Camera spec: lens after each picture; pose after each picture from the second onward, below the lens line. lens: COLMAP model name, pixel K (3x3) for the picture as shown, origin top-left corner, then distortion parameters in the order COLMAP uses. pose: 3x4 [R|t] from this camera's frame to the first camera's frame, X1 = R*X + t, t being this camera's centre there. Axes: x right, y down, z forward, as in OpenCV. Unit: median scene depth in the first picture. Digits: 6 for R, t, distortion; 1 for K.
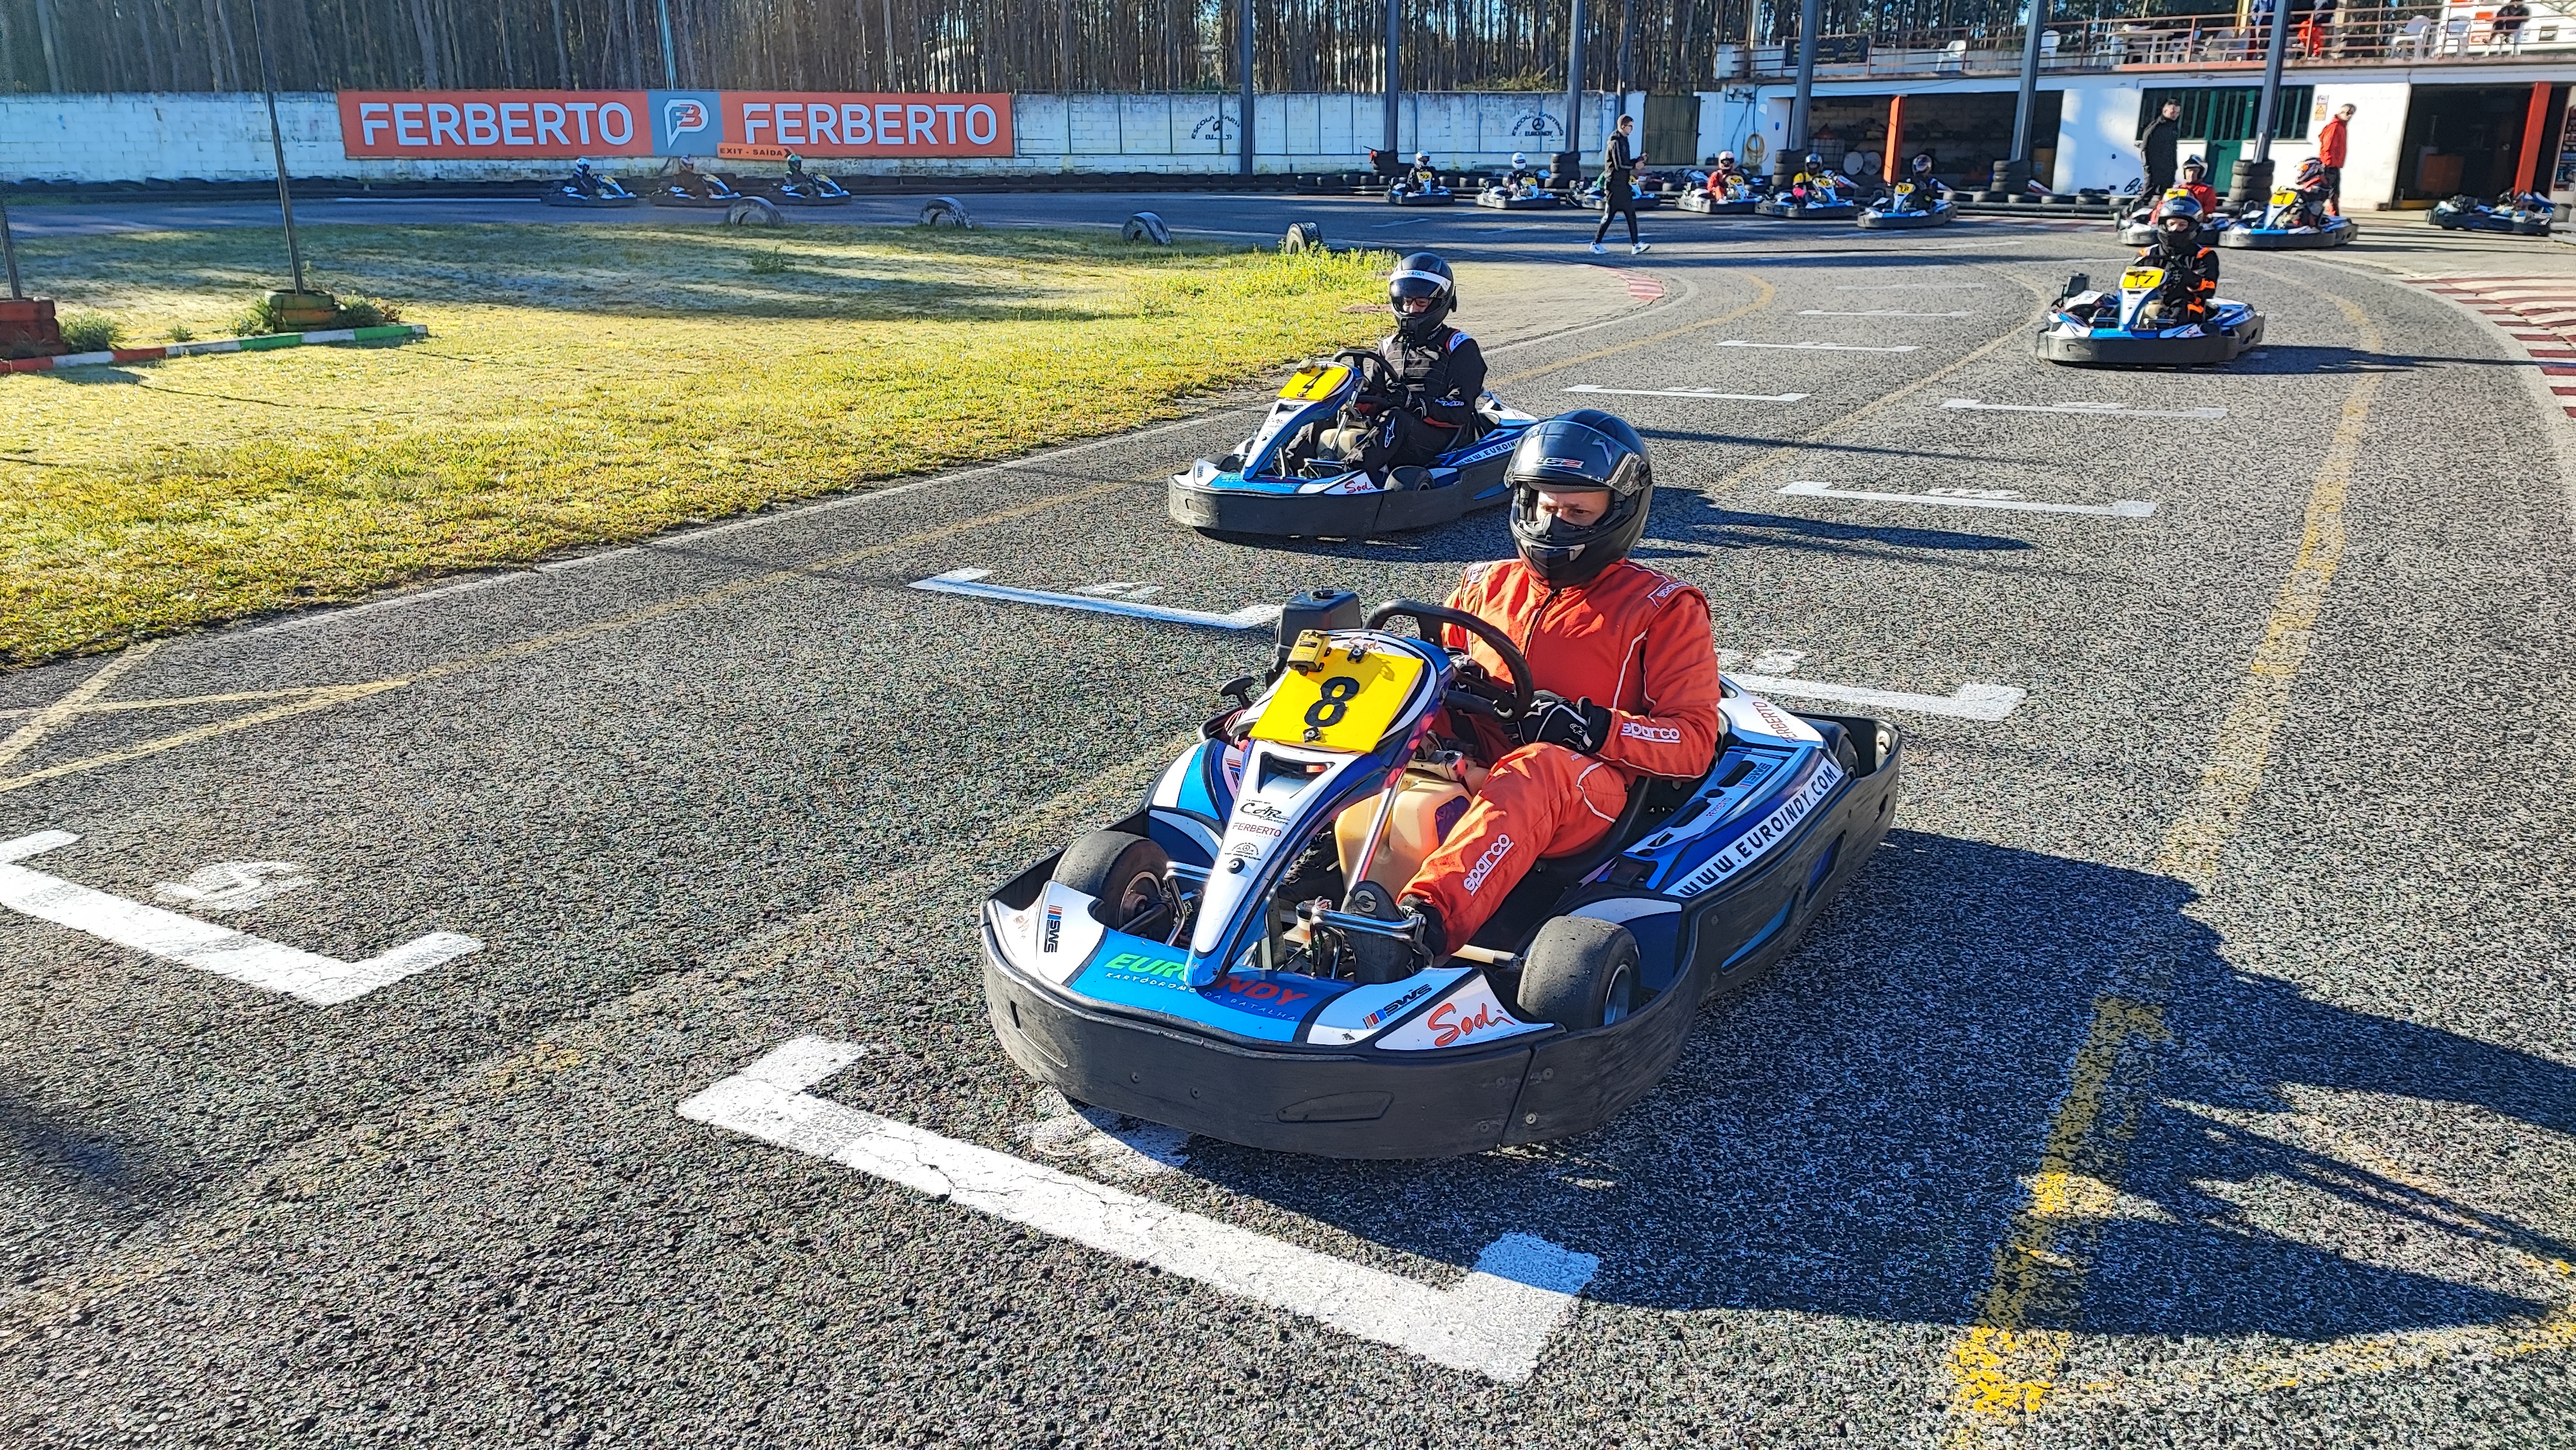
lens RADIAL K [[1838.0, 0, 1293.2], [0, 1838.0, 695.0], [0, 0, 1]] dist [0.060764, -0.070445]
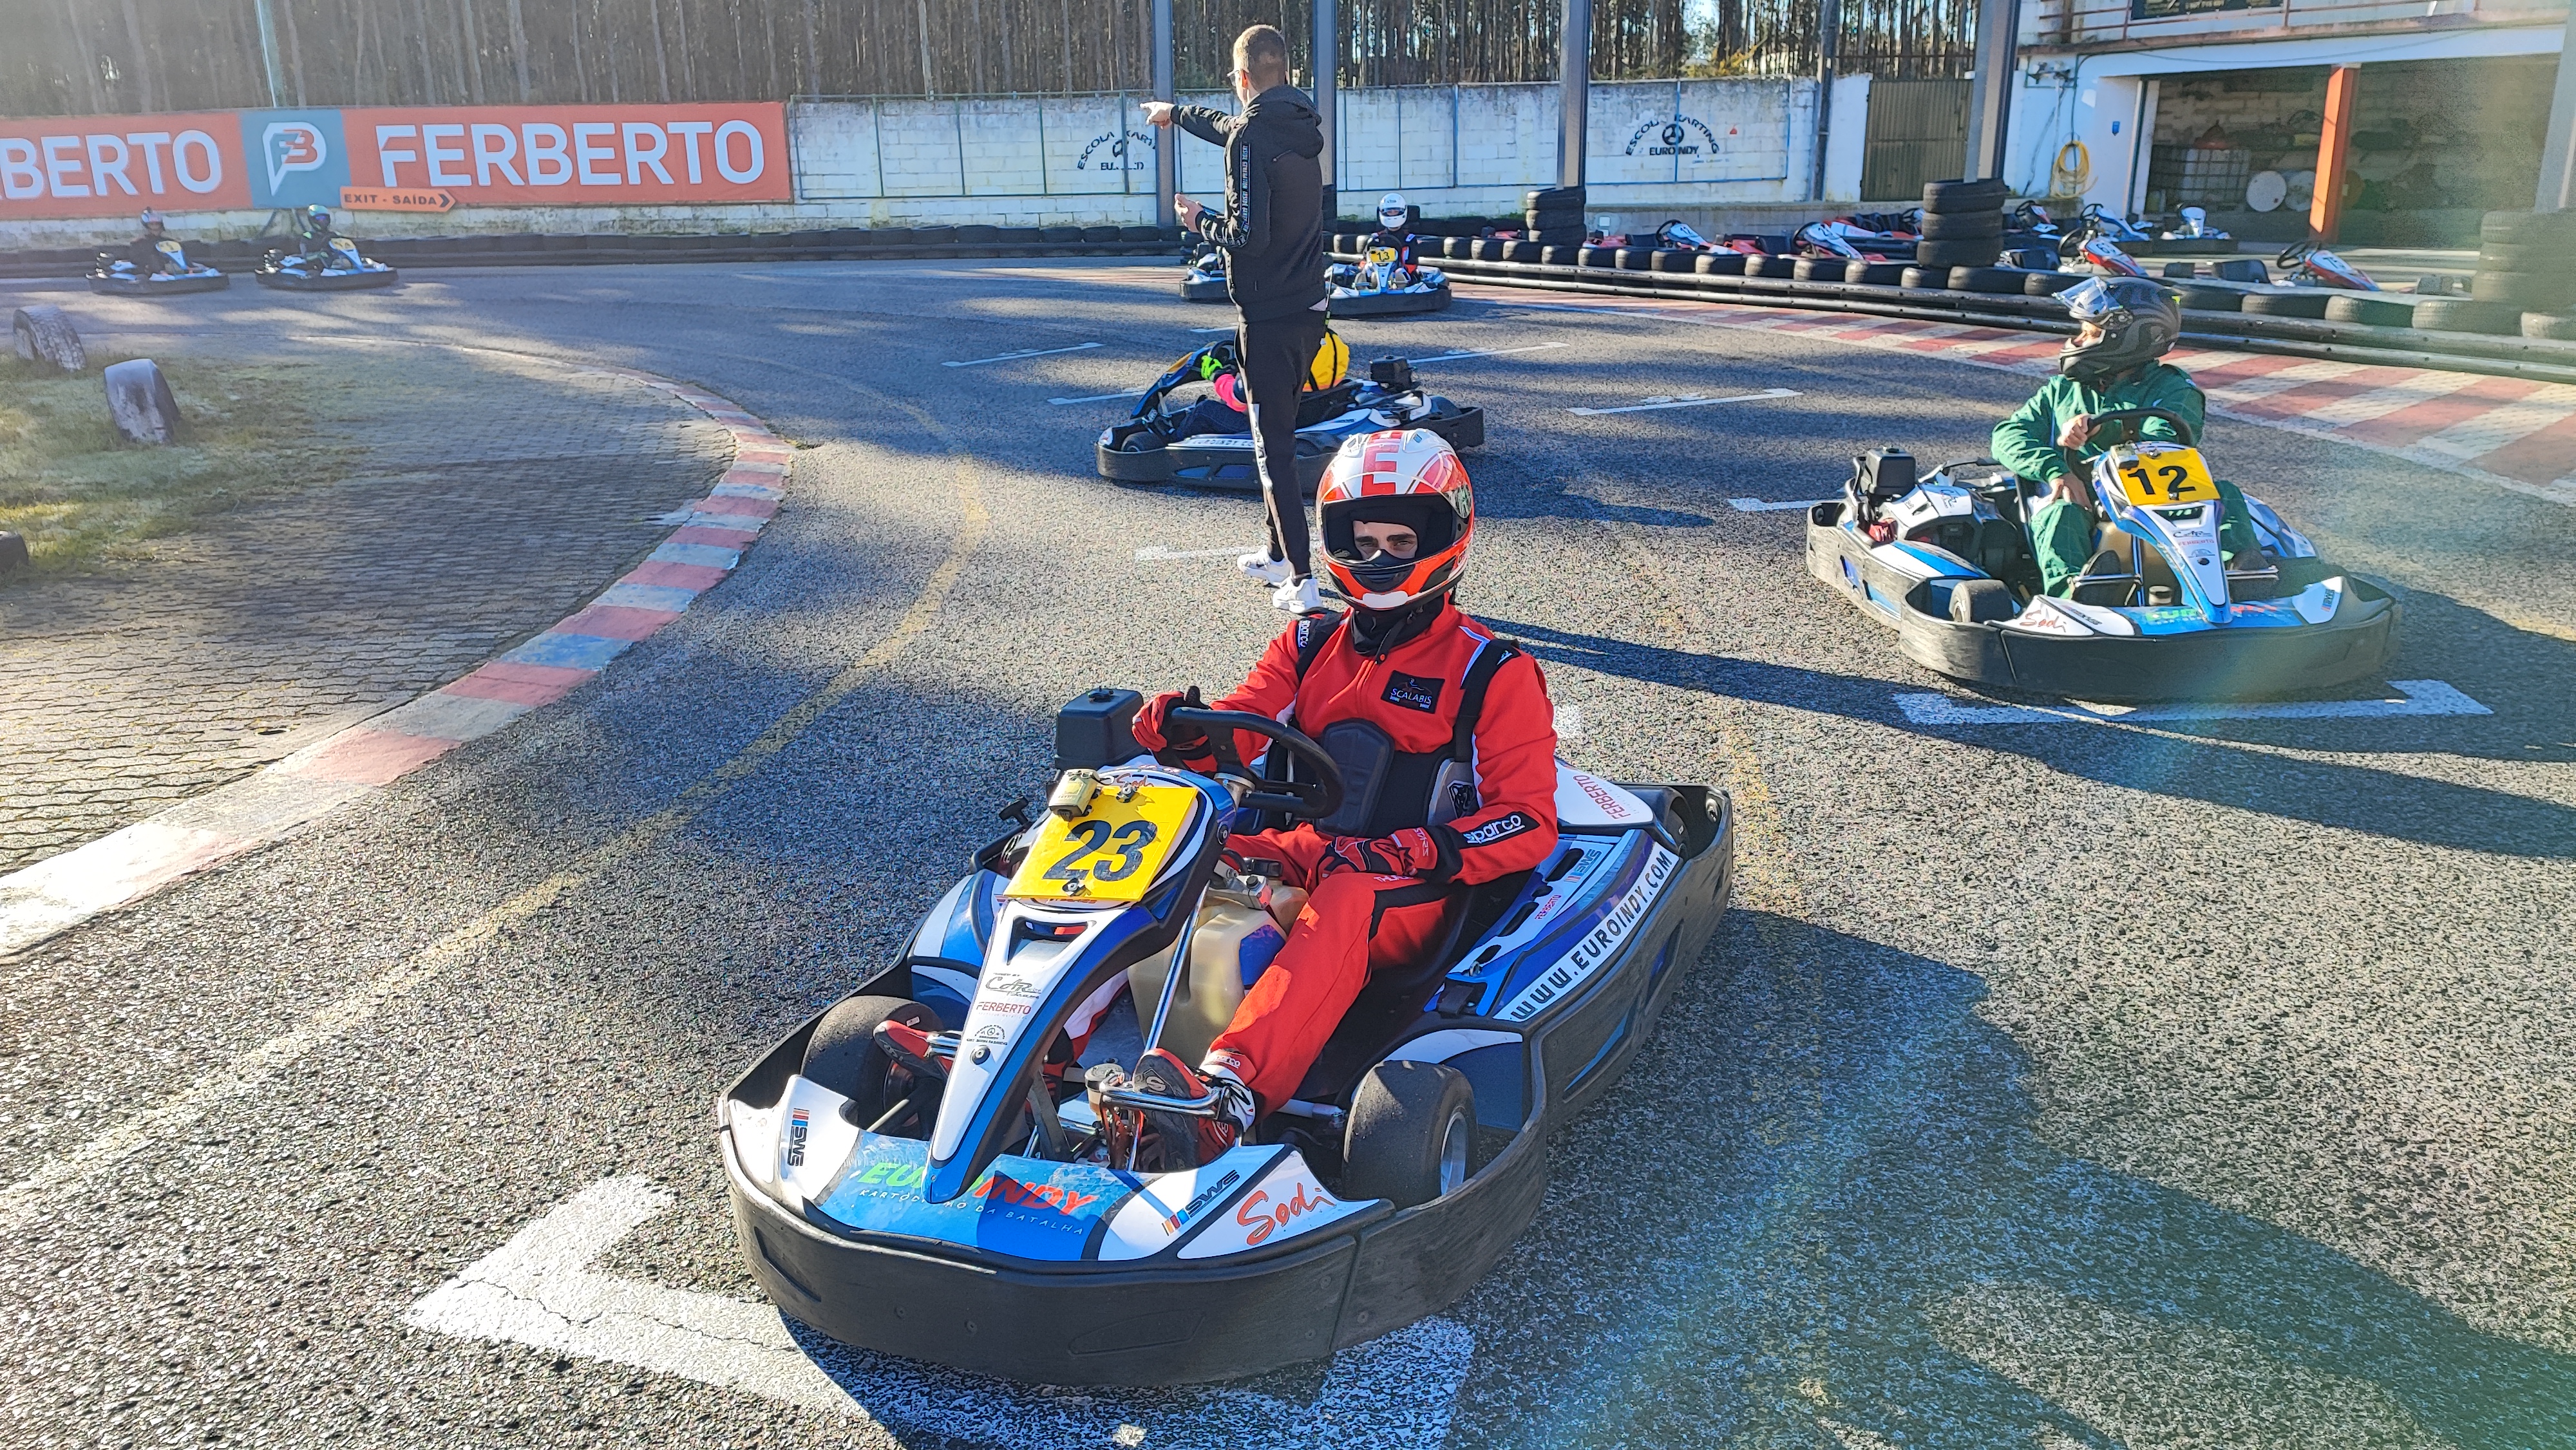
lens RADIAL K [[1838.0, 0, 1271.7], [0, 1838.0, 725.0], [0, 0, 1]] dist [0.060764, -0.070445]
pose [[0.969205, 0.055779, -0.239855, 0.182151], [-0.054986, 0.998437, 0.010001, -0.135112], [0.240038, 0.003495, 0.970757, 0.448616]]
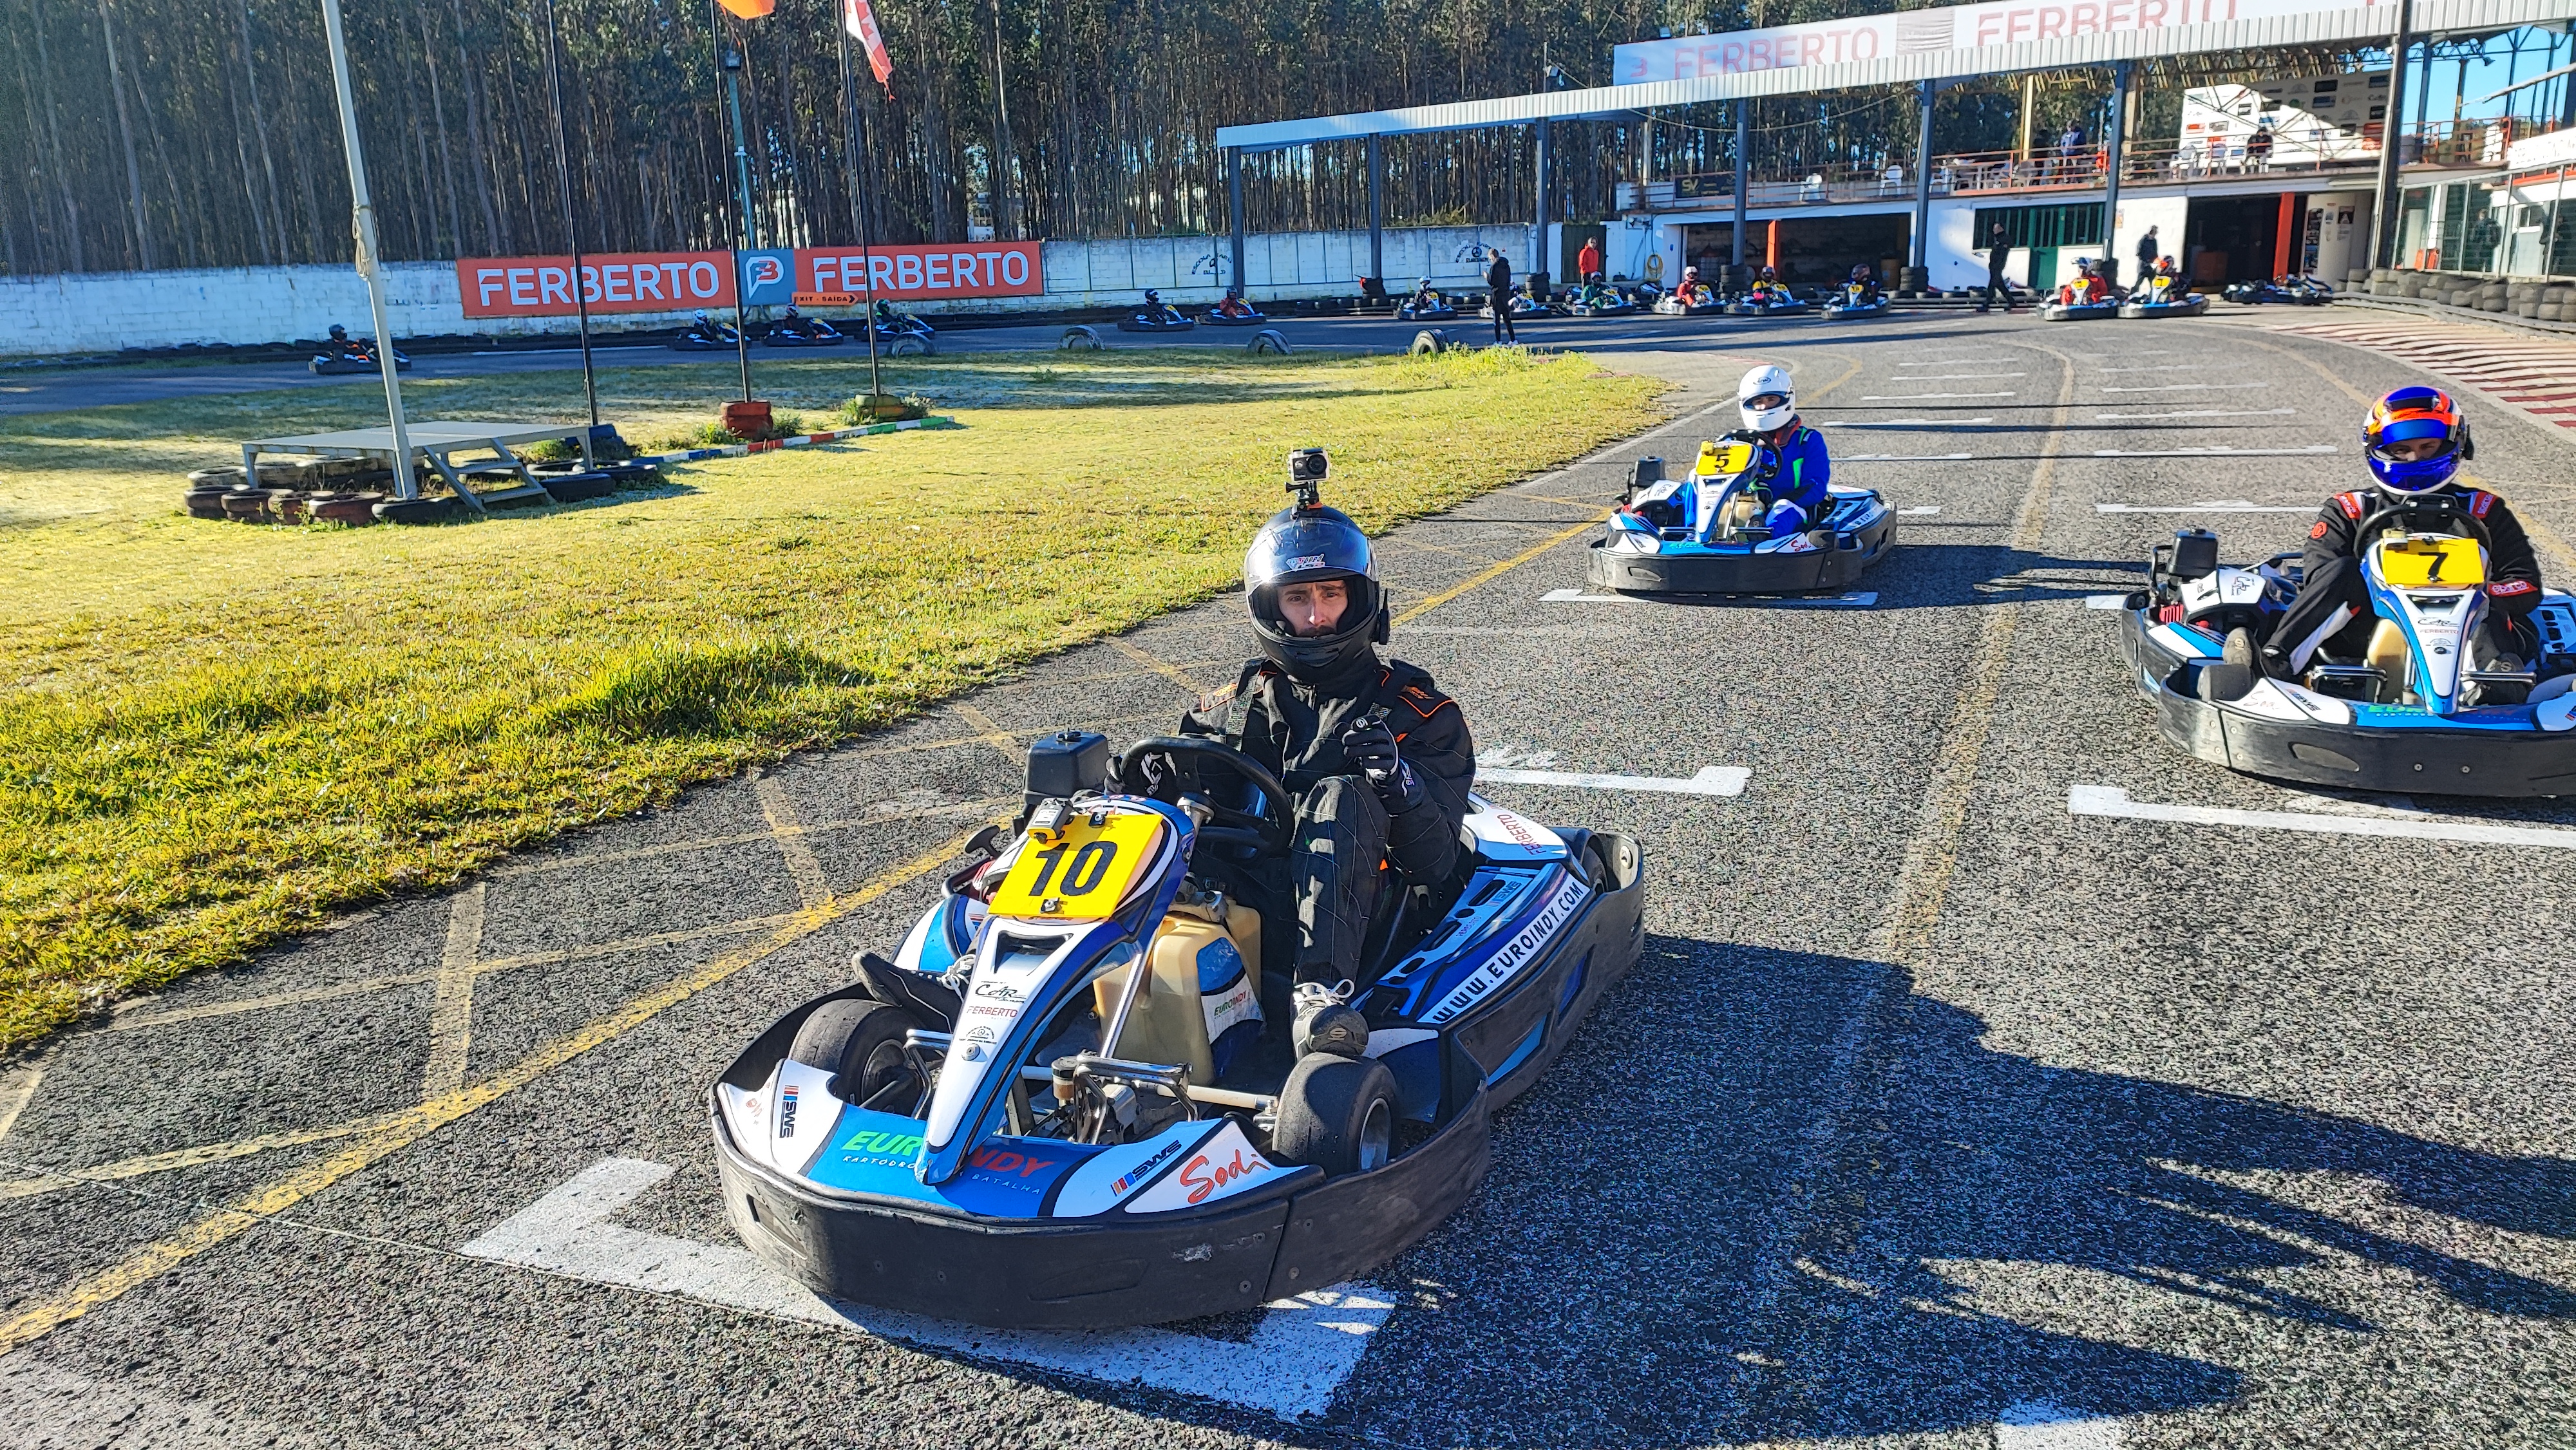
lens RADIAL K [[1838.0, 0, 1294.9], [0, 1838.0, 674.5], [0, 0, 1]] dist [0.060764, -0.070445]
pose [[0.992098, -0.058972, 0.110741, -0.145855], [0.067517, 0.994890, -0.075063, 0.044771], [-0.105749, 0.081947, 0.991011, -0.149290]]
